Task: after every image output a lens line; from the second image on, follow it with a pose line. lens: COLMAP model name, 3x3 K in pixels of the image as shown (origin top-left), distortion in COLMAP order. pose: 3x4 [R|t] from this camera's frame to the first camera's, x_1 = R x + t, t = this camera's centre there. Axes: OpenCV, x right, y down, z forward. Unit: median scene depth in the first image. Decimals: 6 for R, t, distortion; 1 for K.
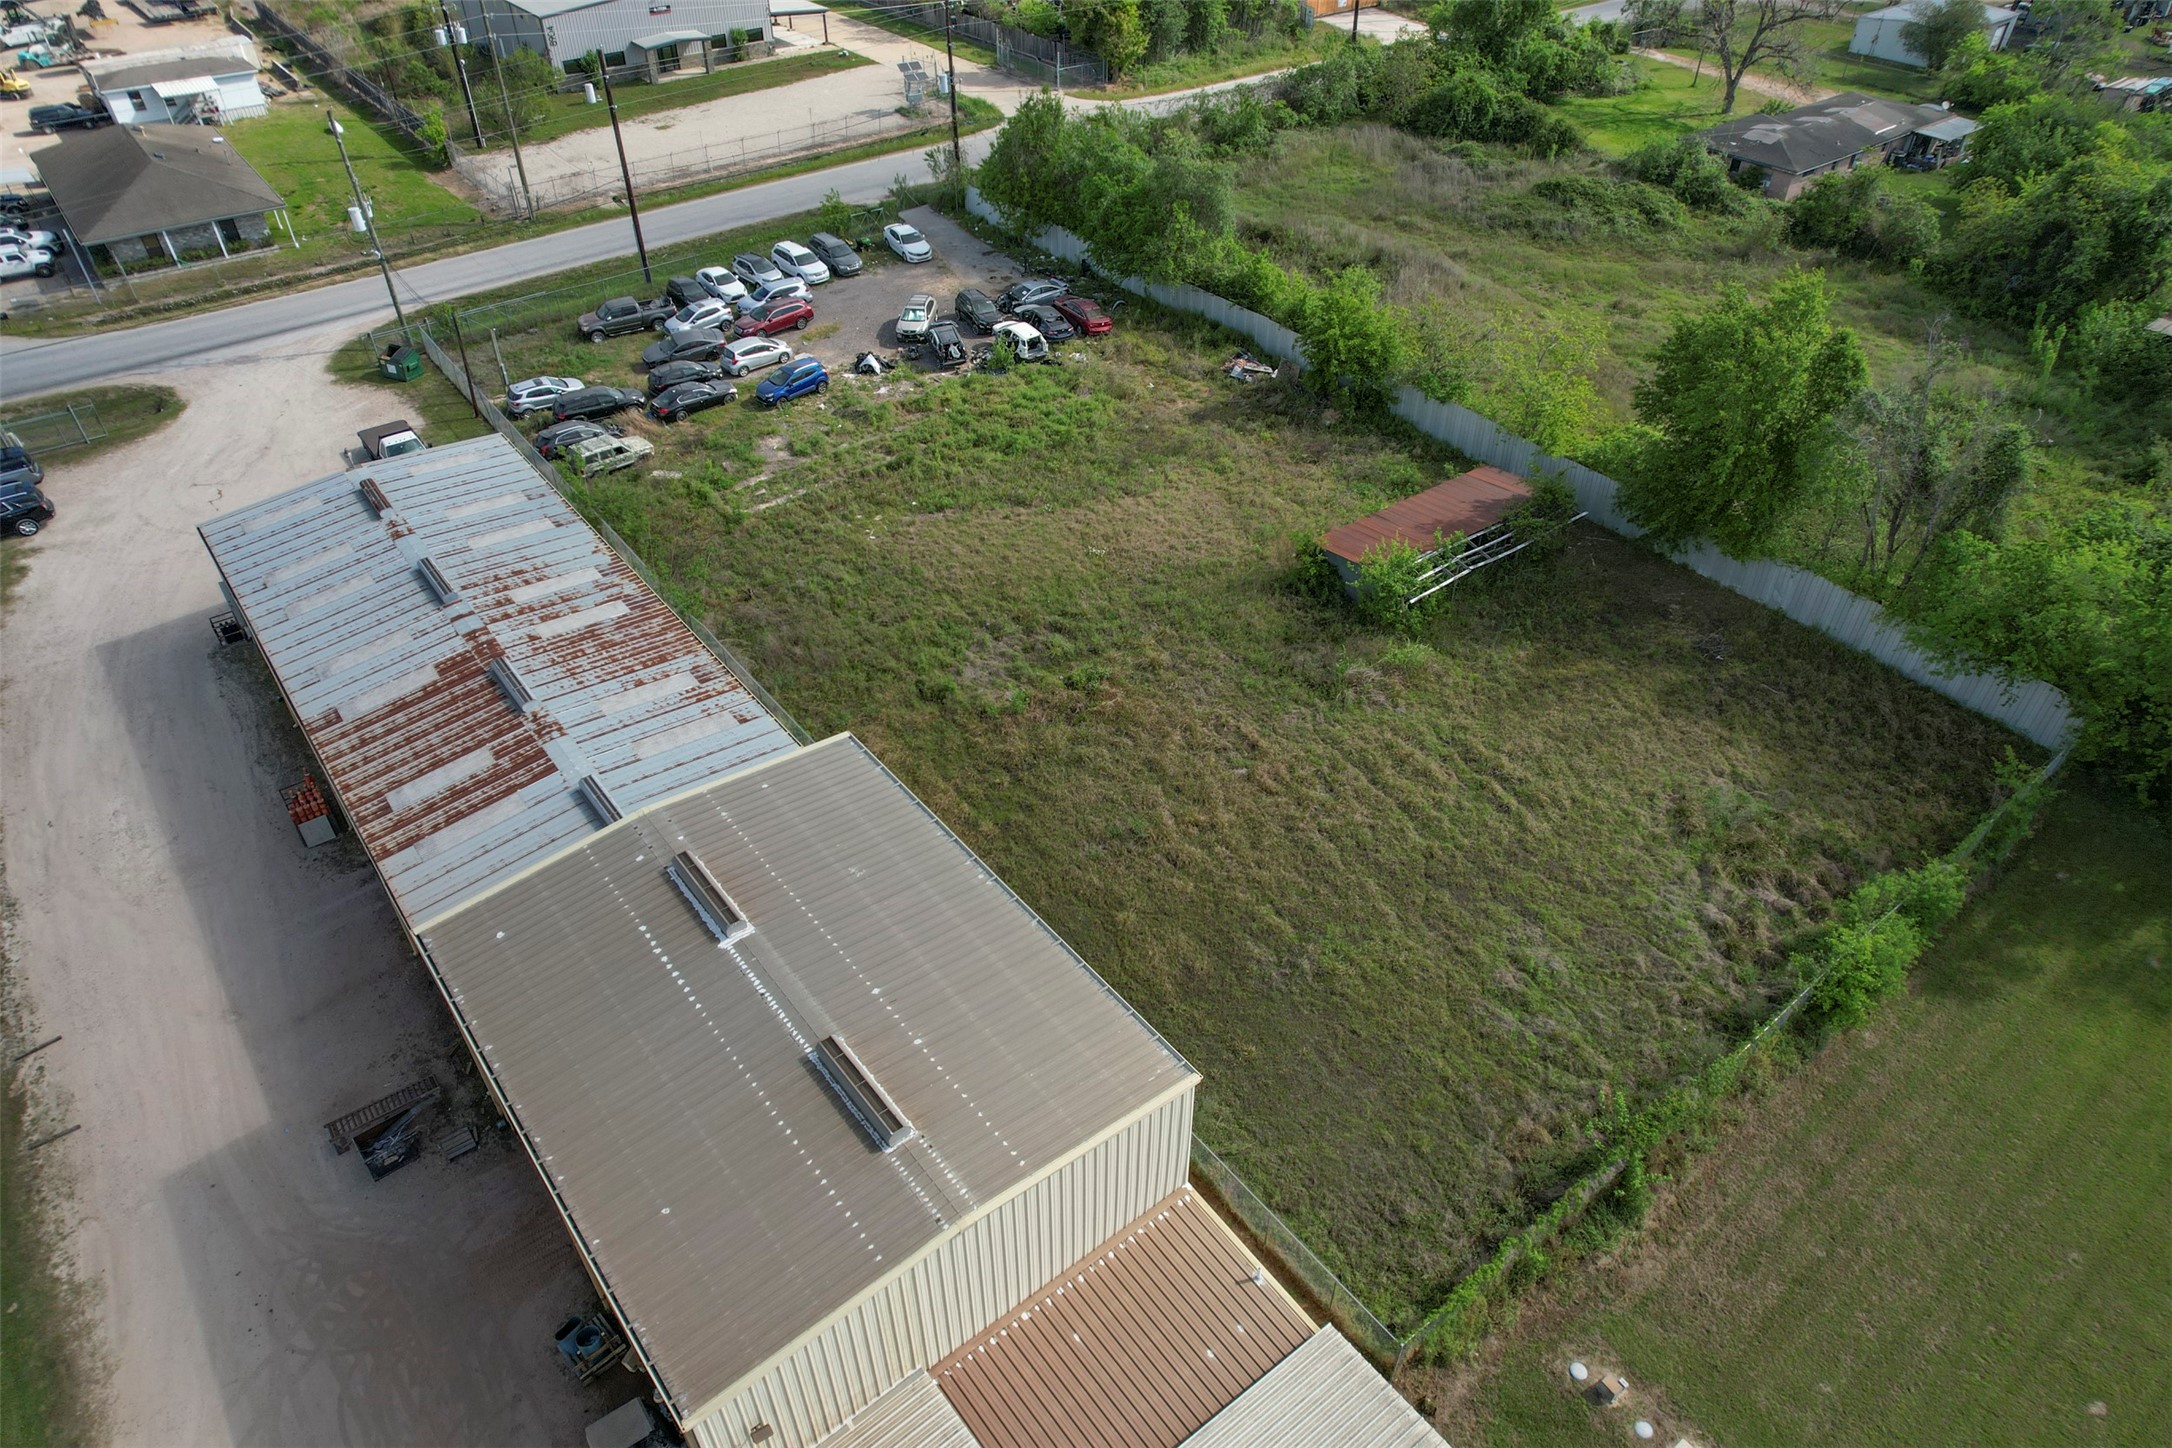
lens RADIAL K [[1388.3, 0, 1090.2], [0, 1388.3, 718.6], [0, 0, 1]] dist [-0.082777, 0.078861]
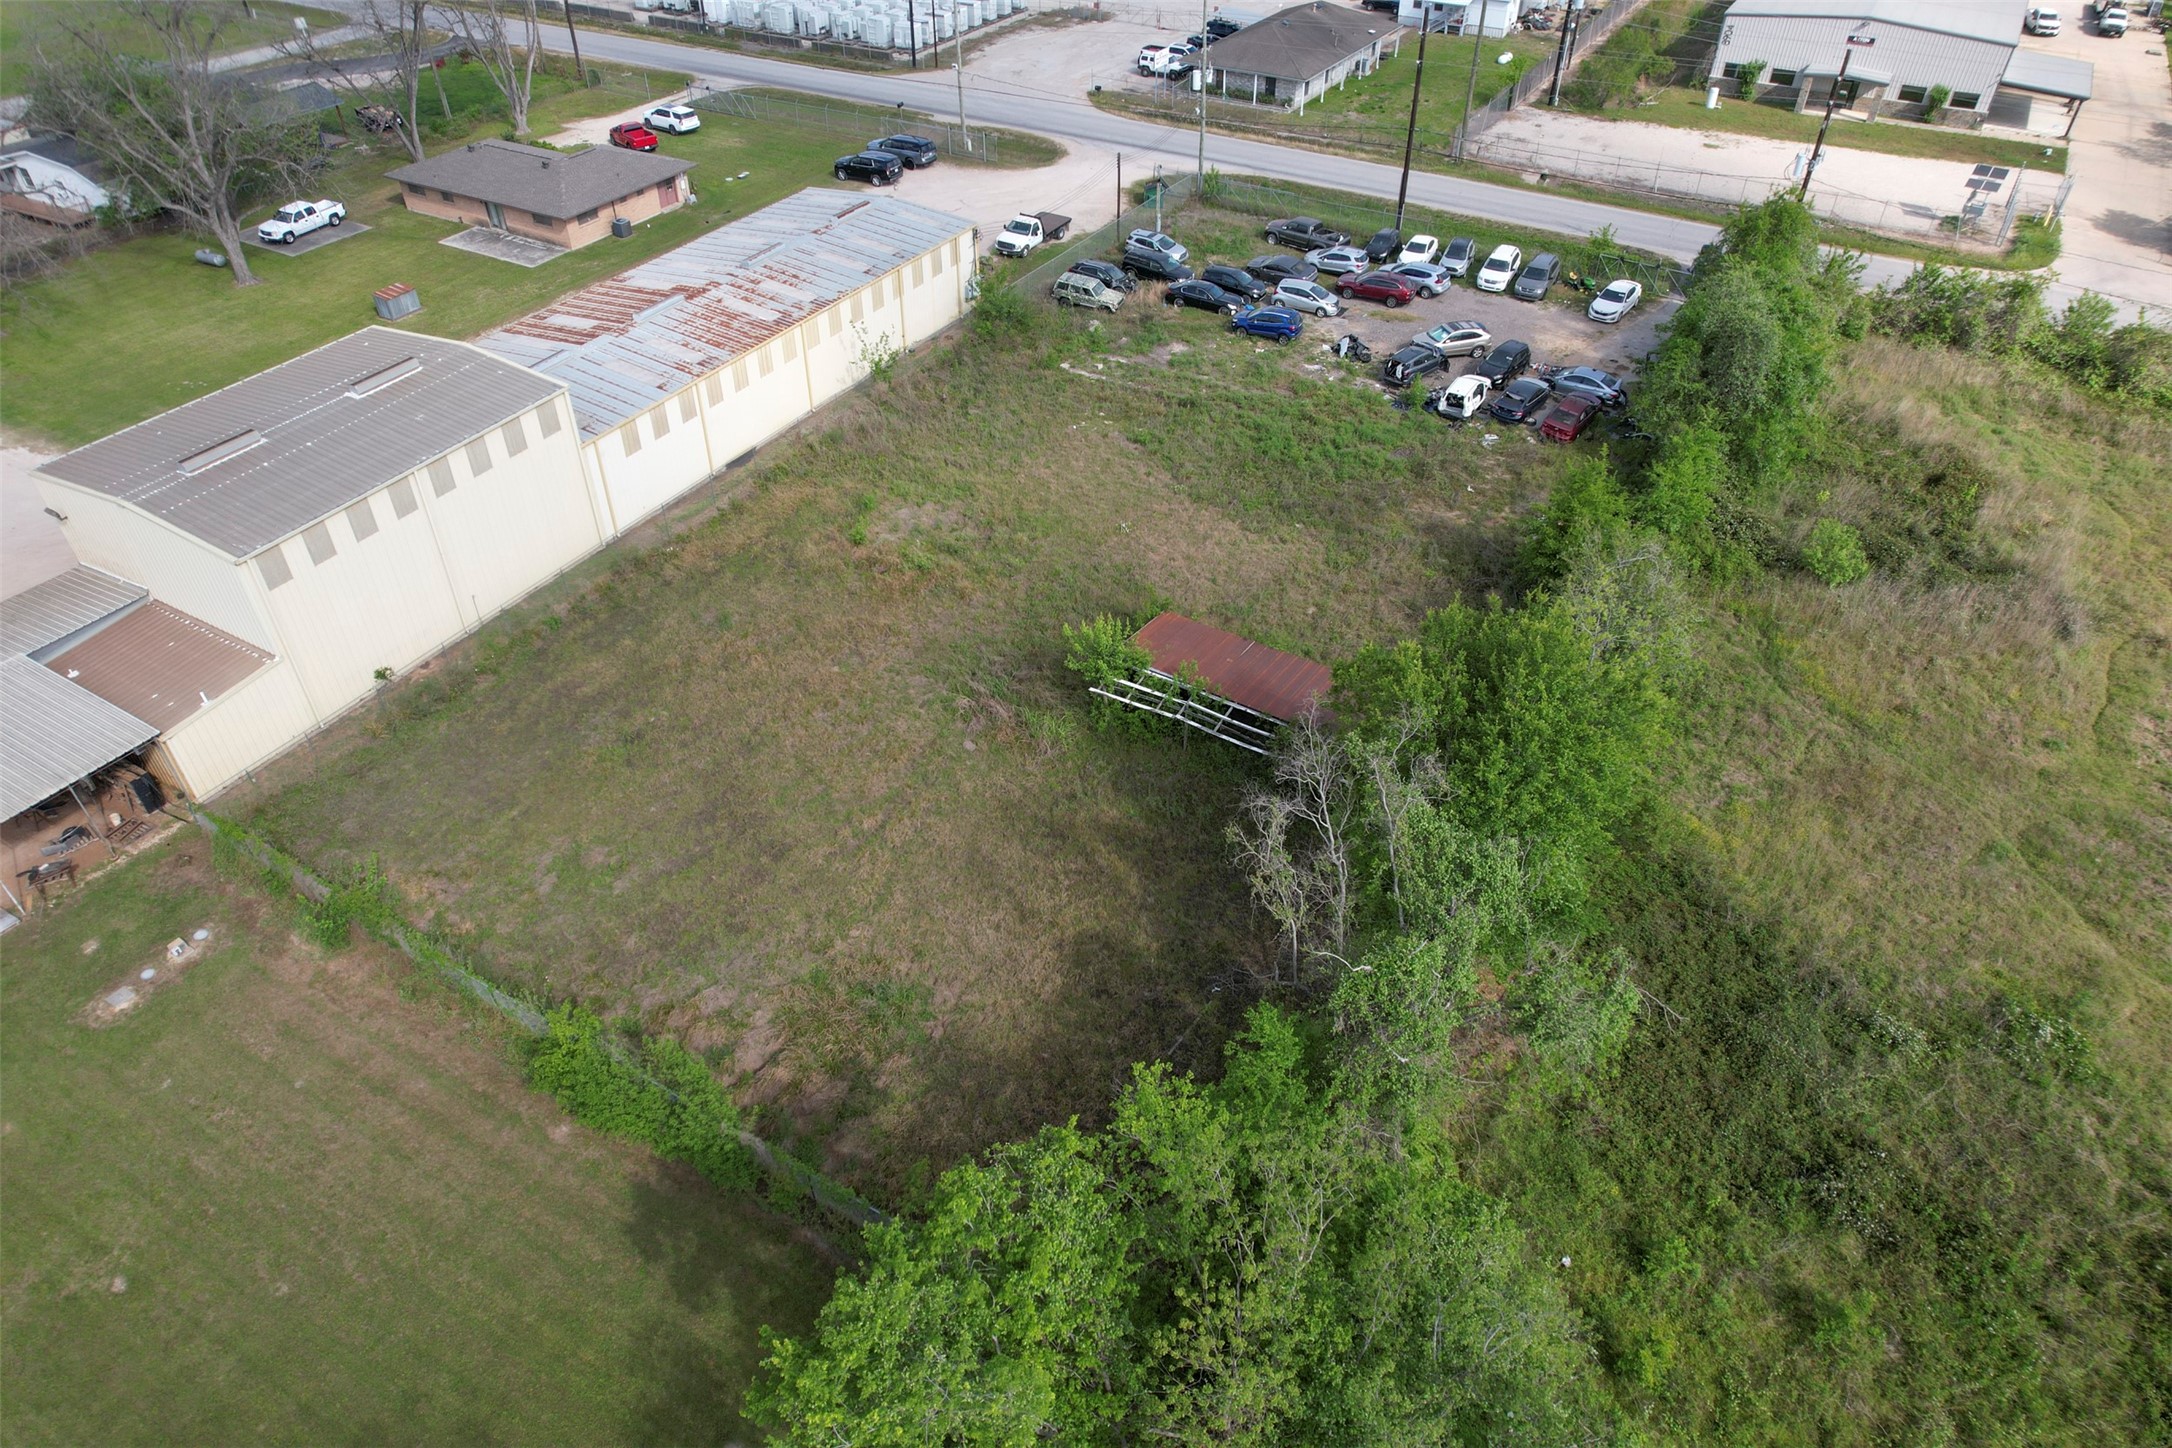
lens RADIAL K [[1388.3, 0, 1090.2], [0, 1388.3, 718.6], [0, 0, 1]] dist [-0.082777, 0.078861]
pose [[0.370548, 0.589194, -0.718015, 0.747597], [-0.587169, 0.747574, 0.310428, -0.293714], [0.719671, 0.306568, 0.622968, 0.367925]]
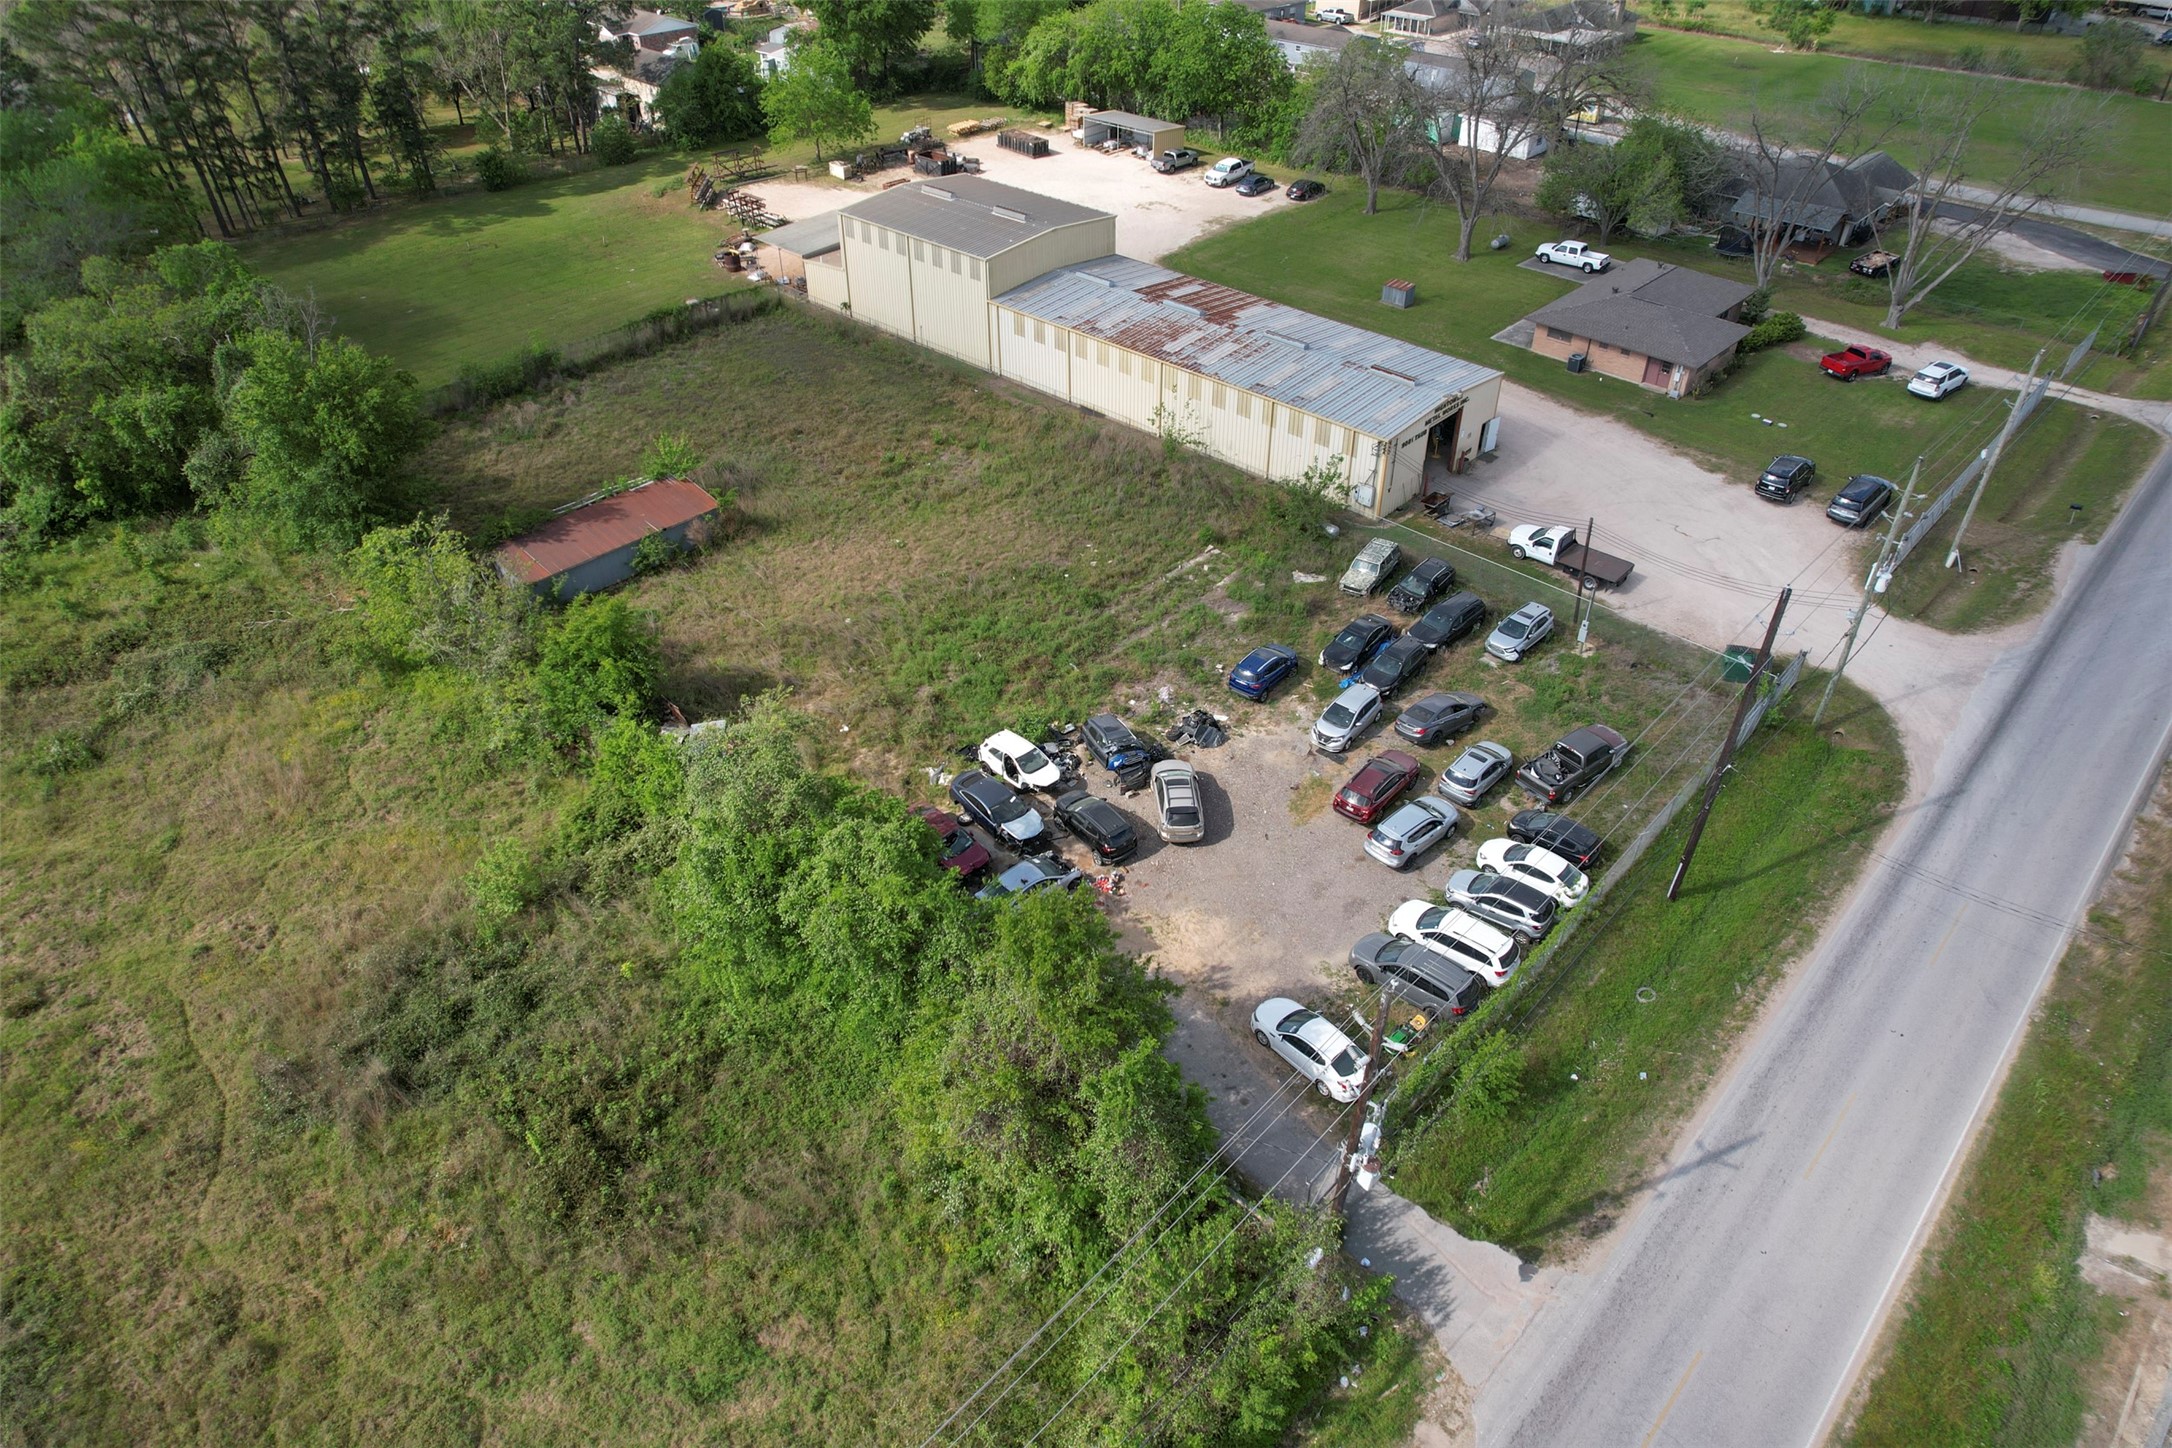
lens RADIAL K [[1377.9, 0, 1086.0], [0, 1377.9, 724.0], [0, 0, 1]] dist [-0.057321, 0.040882]
pose [[-0.988042, 0.092518, -0.123340, 0.003321], [-0.098074, 0.240137, 0.965772, -1.167603], [0.118970, 0.966320, -0.228192, 1.345505]]
